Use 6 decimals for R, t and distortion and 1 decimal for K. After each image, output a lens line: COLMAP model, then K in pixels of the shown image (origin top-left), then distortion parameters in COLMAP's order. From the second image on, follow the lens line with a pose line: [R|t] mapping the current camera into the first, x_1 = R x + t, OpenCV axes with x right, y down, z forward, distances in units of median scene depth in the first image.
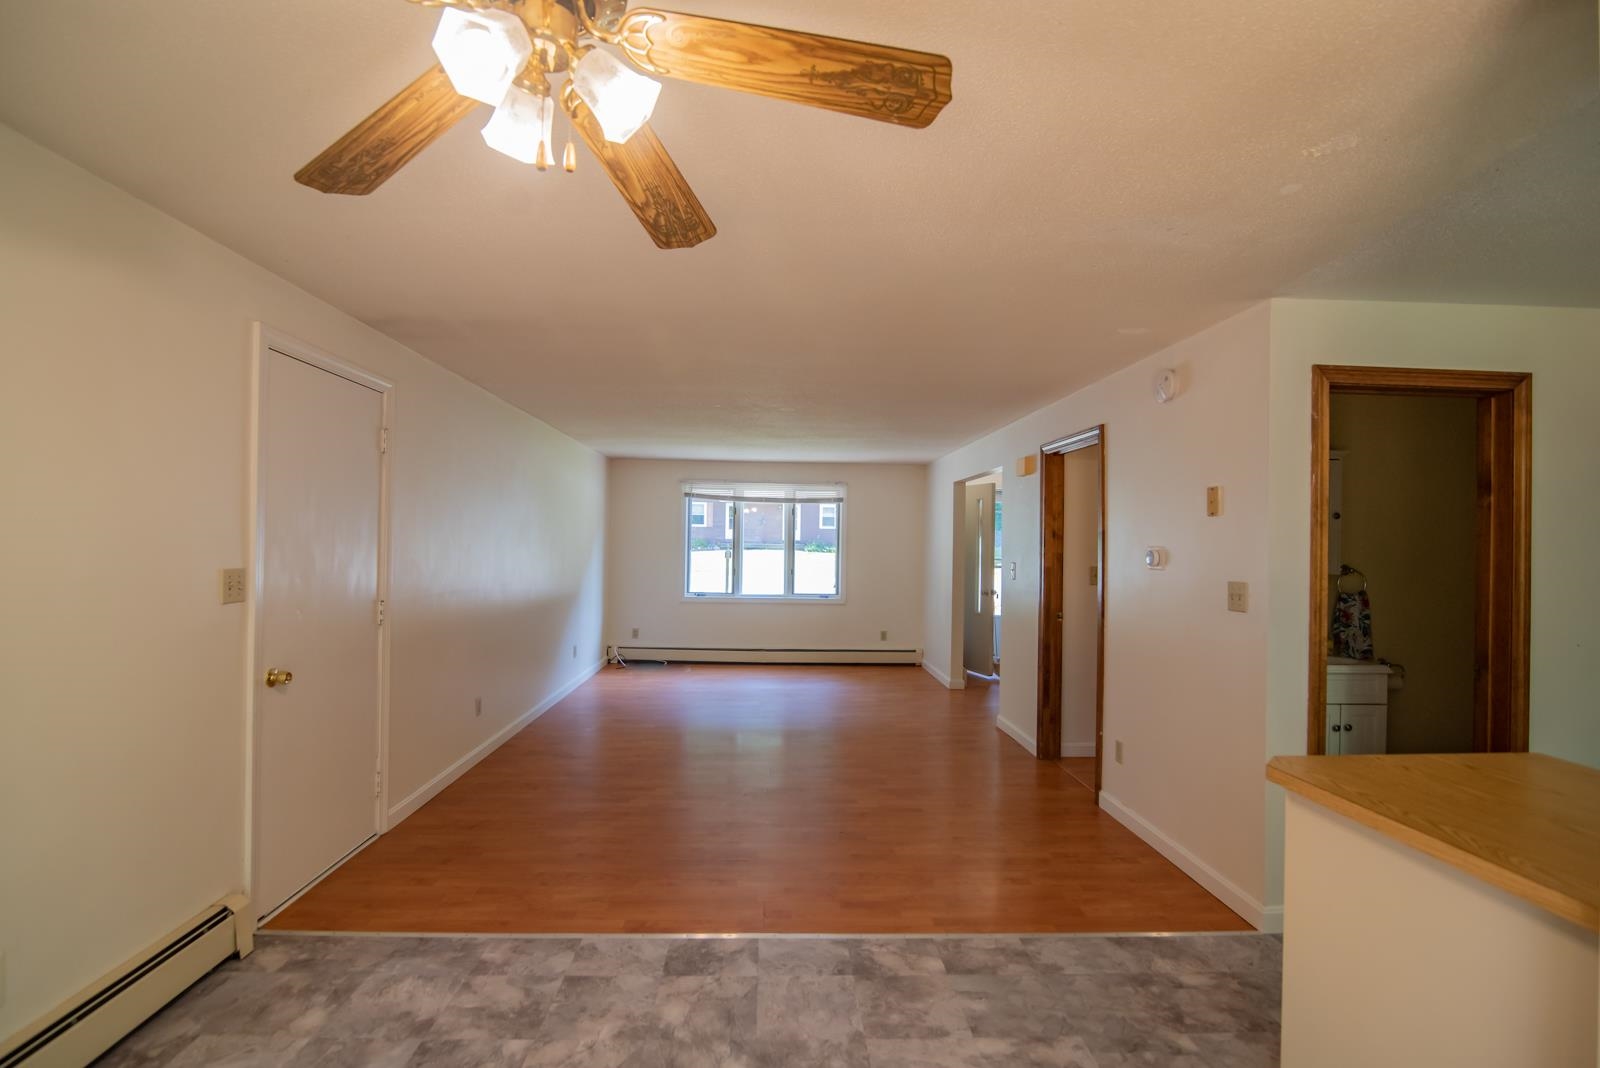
lens RADIAL K [[745.7, 0, 794.3], [0, 745.7, 537.2], [0, 0, 1]] dist [-0.017445, 0.000463]
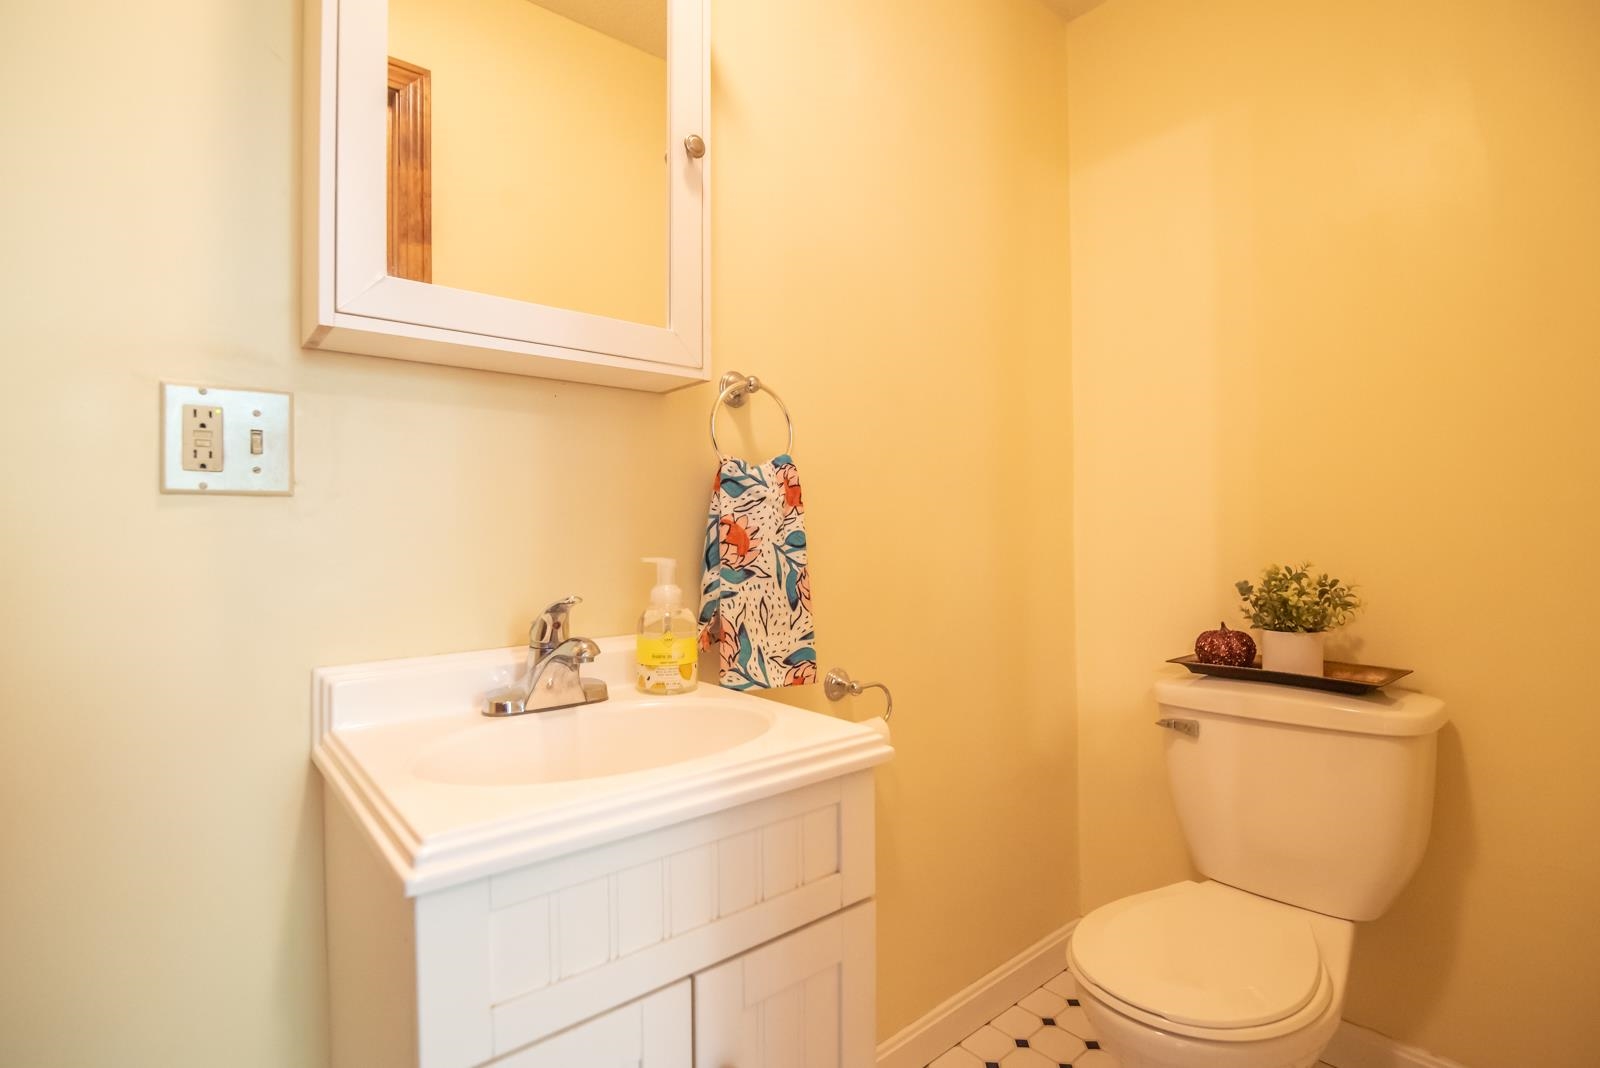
lens RADIAL K [[745.7, 0, 794.3], [0, 745.7, 537.2], [0, 0, 1]] dist [-0.017445, 0.000463]
pose [[0.787360, -0.019083, 0.616198, 0.812014], [0.010529, 0.999791, 0.017509, 0.139165], [-0.616403, -0.007298, 0.787397, 1.051876]]
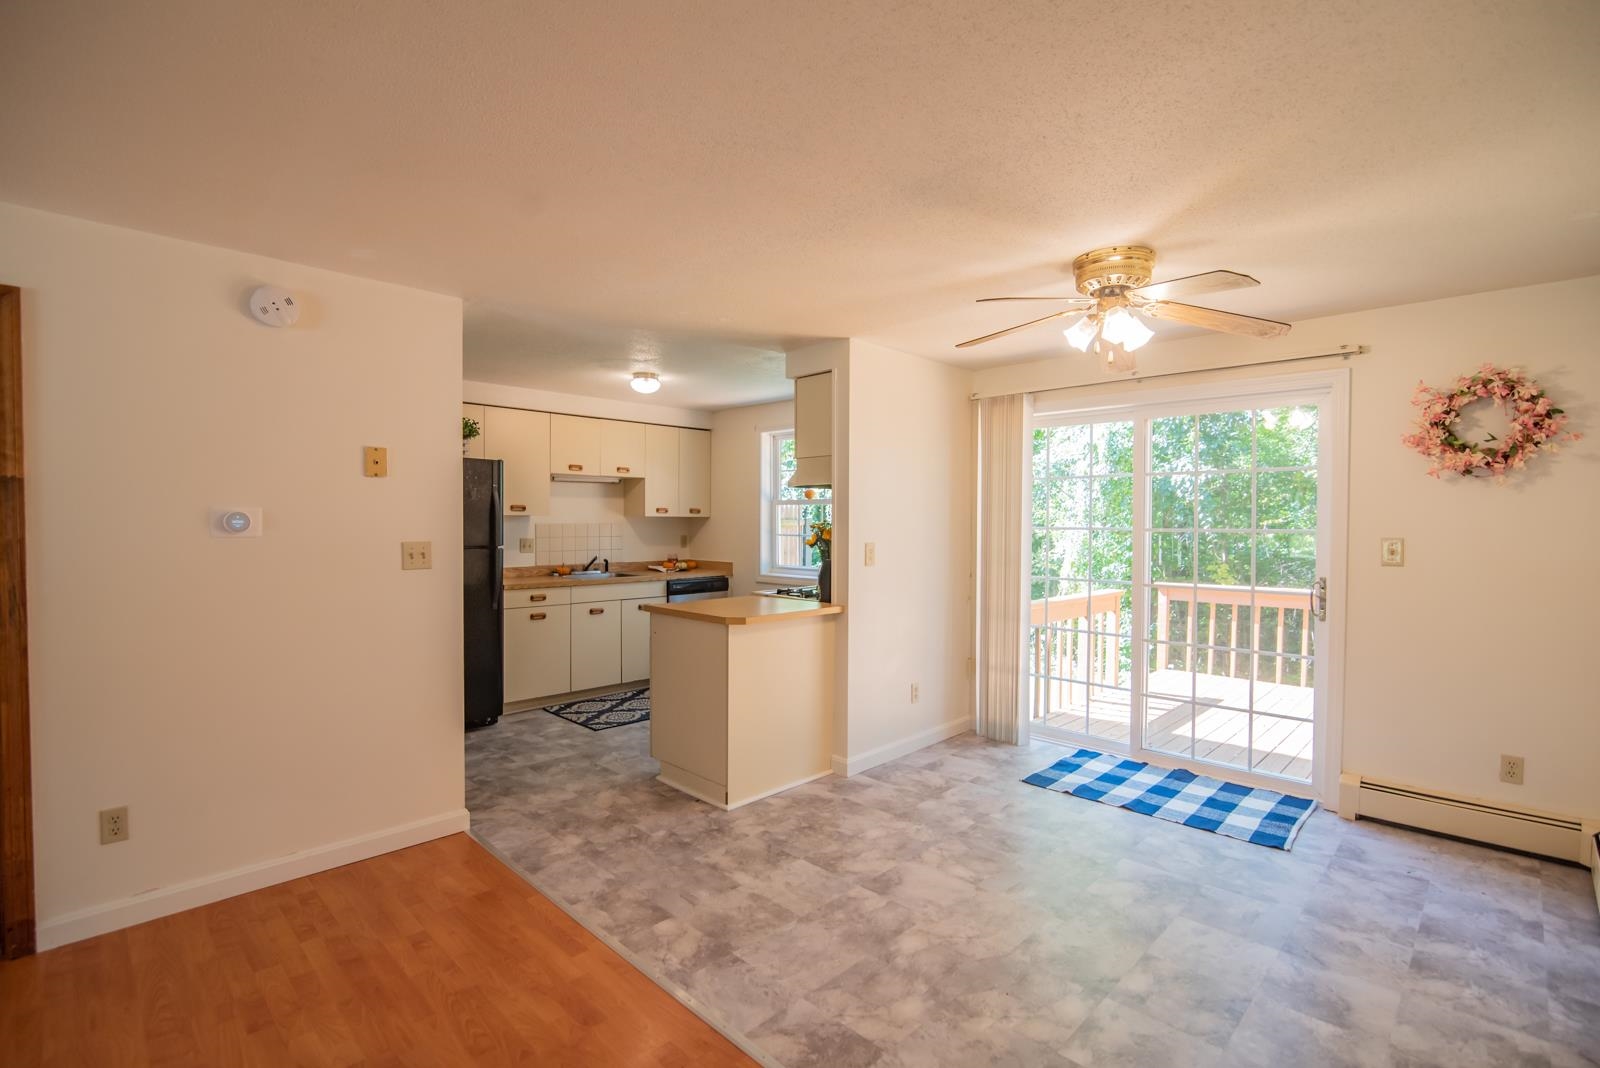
lens RADIAL K [[733.0, 0, 799.0], [0, 733.0, 536.2], [0, 0, 1]] dist [-0.017855, 0.000524]
pose [[-0.683776, -0.032980, 0.728947, -0.564573], [-0.021423, 0.999455, 0.025123, 0.014416], [-0.729378, 0.001562, -0.684109, 1.358007]]
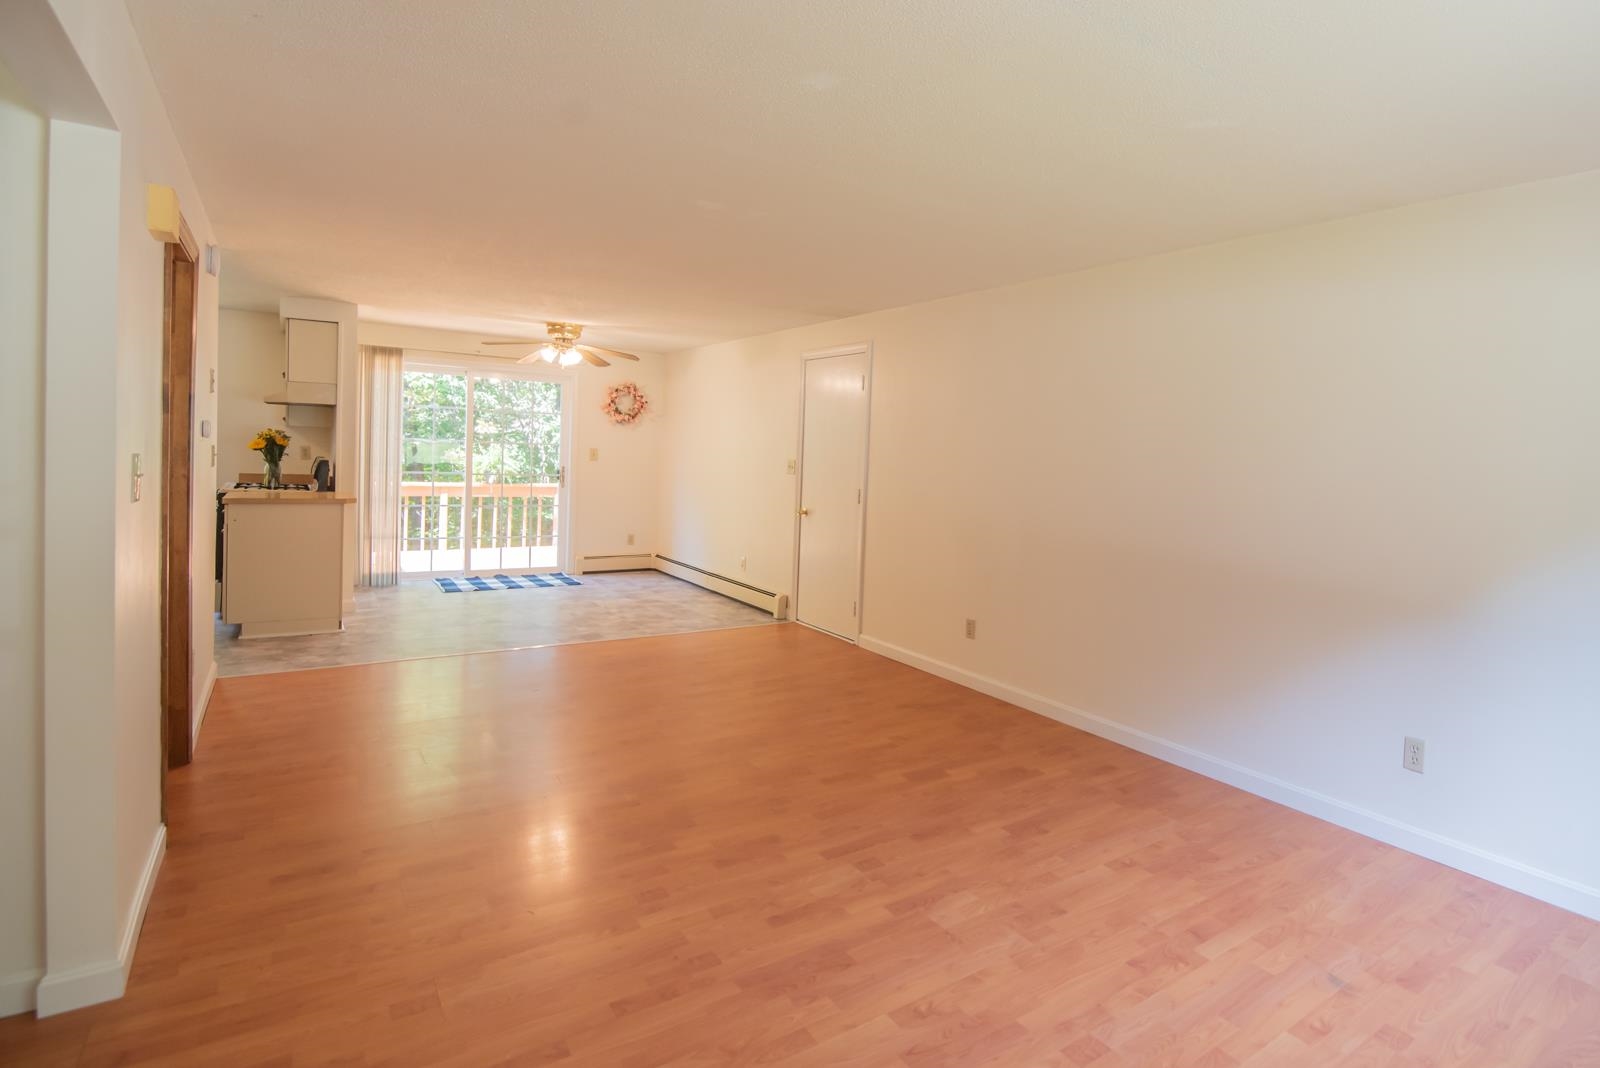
lens RADIAL K [[827.3, 0, 878.6], [0, 827.3, 478.8], [0, 0, 1]] dist [-0.012738, 0.000202]
pose [[-0.833427, -0.030196, -0.551804, 0.427059], [-0.045451, 0.998869, 0.013987, 0.047350], [0.550758, 0.036738, -0.833856, 2.975024]]
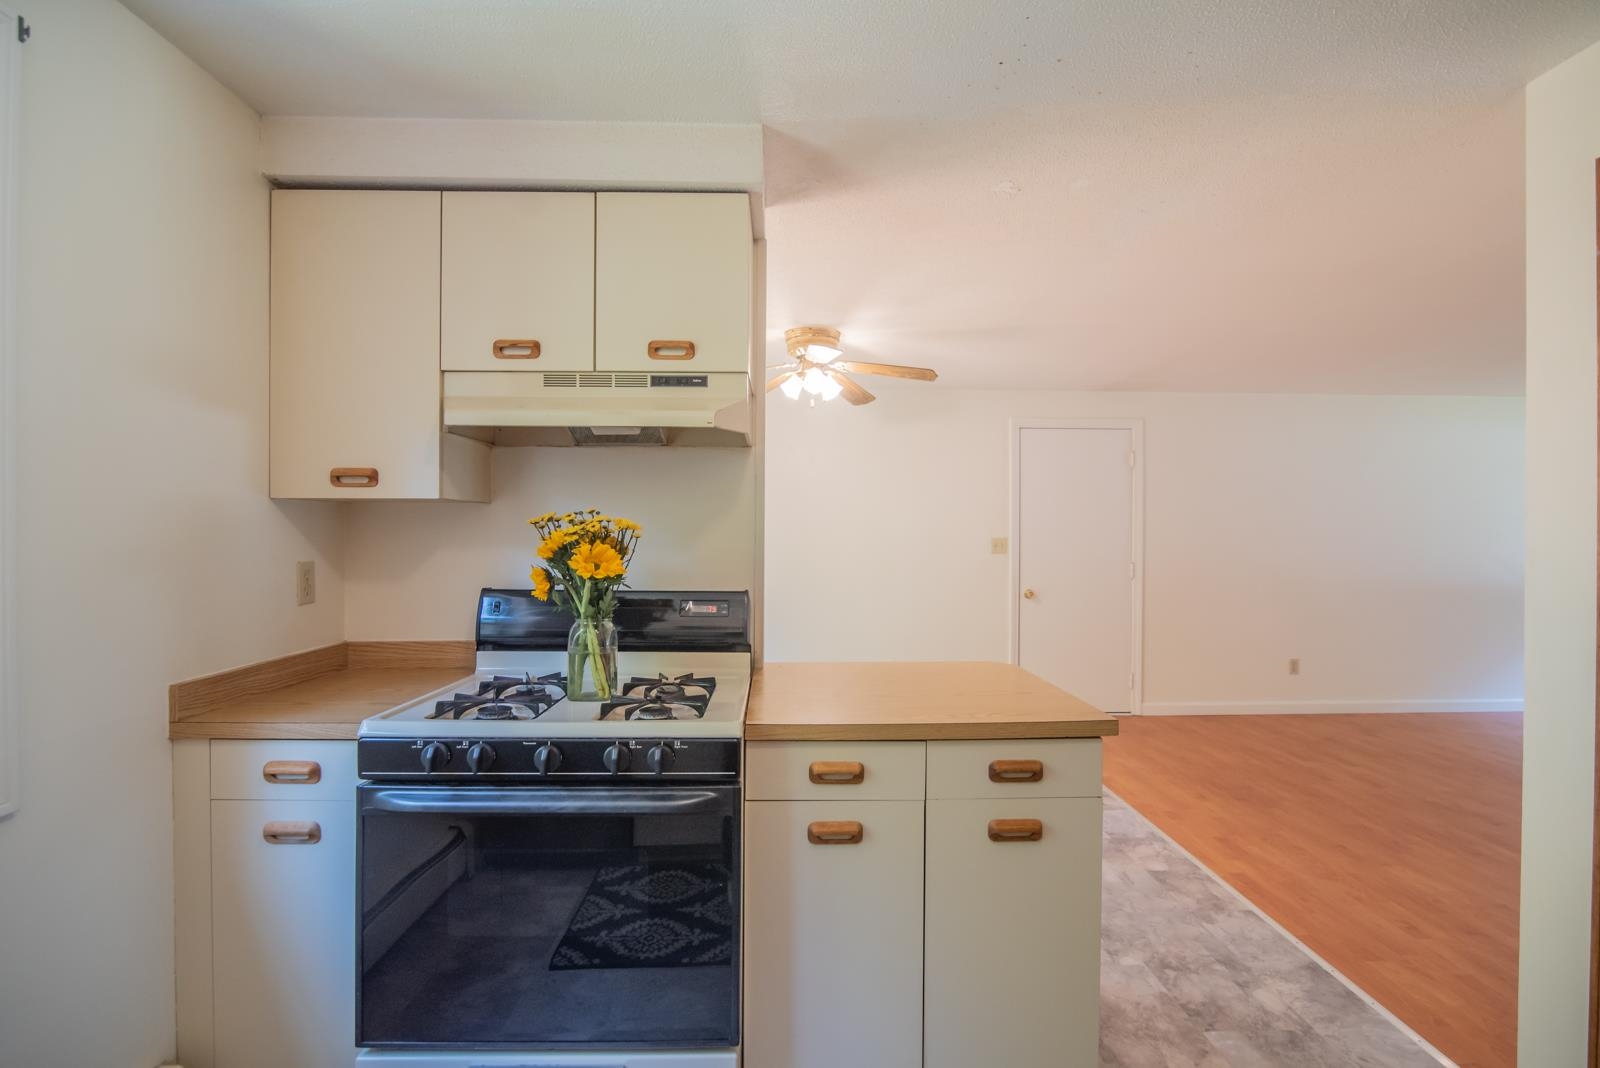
lens RADIAL K [[733.0, 0, 799.0], [0, 733.0, 536.2], [0, 0, 1]] dist [-0.017855, 0.000524]
pose [[-0.011937, -0.009278, -0.999886, 1.199122], [0.007480, 0.999928, -0.009367, 0.047078], [0.999901, -0.007591, -0.011867, 0.390663]]
